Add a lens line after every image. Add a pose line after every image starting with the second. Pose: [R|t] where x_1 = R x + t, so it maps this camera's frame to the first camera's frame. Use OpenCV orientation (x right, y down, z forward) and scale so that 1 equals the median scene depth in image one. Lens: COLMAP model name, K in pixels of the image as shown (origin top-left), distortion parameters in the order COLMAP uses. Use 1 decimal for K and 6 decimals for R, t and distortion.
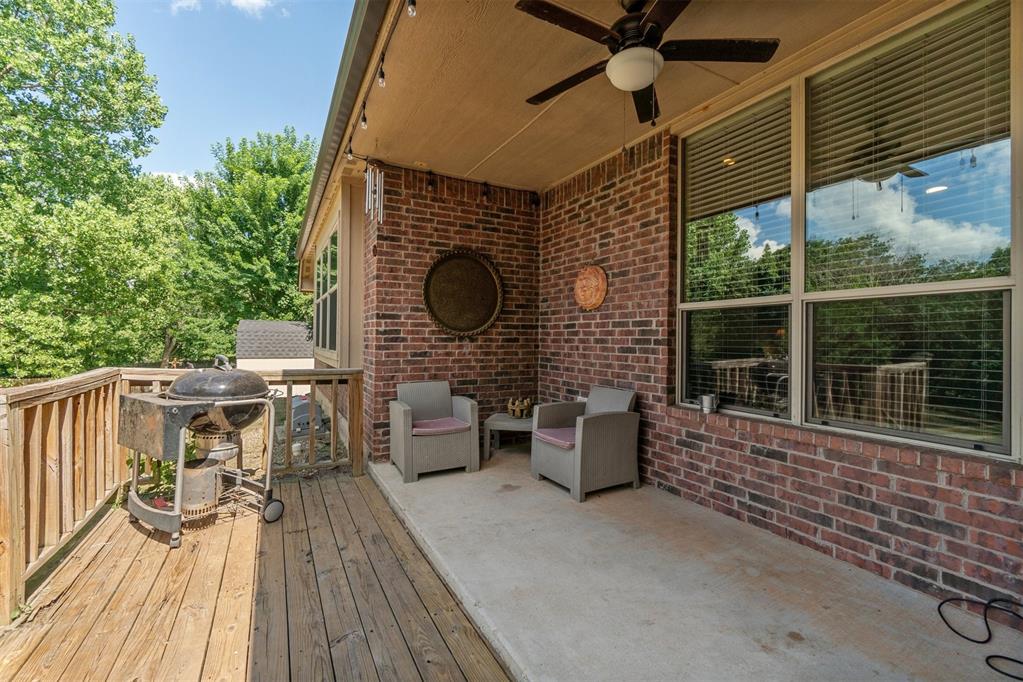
lens RADIAL K [[444.6, 0, 512.6], [0, 444.6, 337.1], [0, 0, 1]] dist [0.000017, 0.001504]
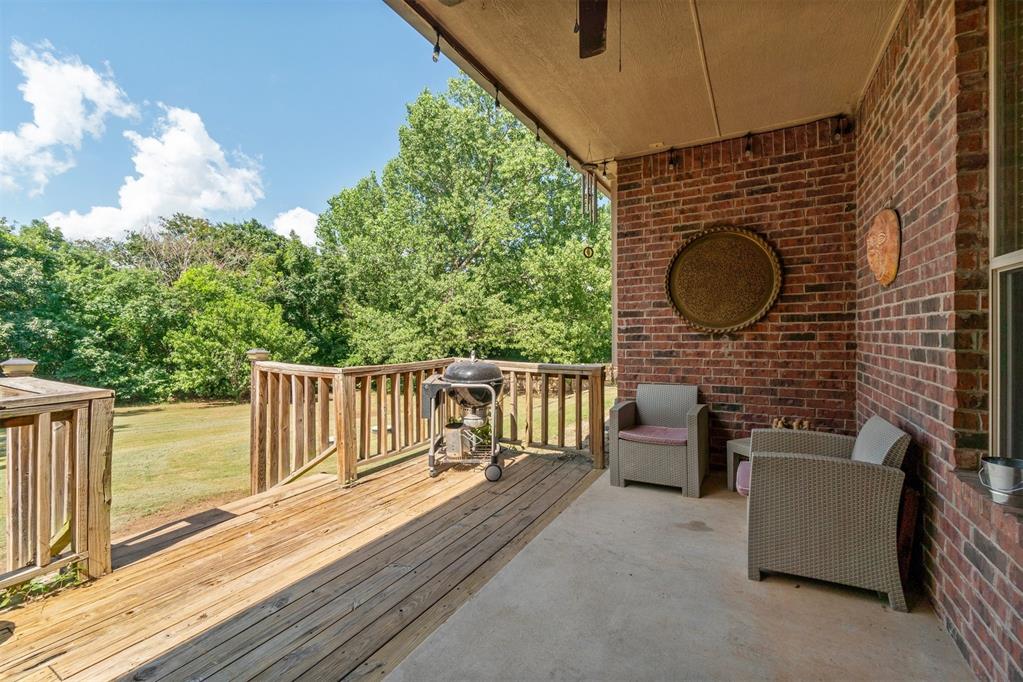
lens RADIAL K [[444.6, 0, 513.8], [0, 444.6, 337.1], [0, 0, 1]] dist [0.000017, 0.001504]
pose [[0.529313, -0.007989, -0.848389, 0.396366], [0.014817, 0.999890, -0.000172, 0.000315], [0.848298, -0.012480, 0.529373, 0.254791]]
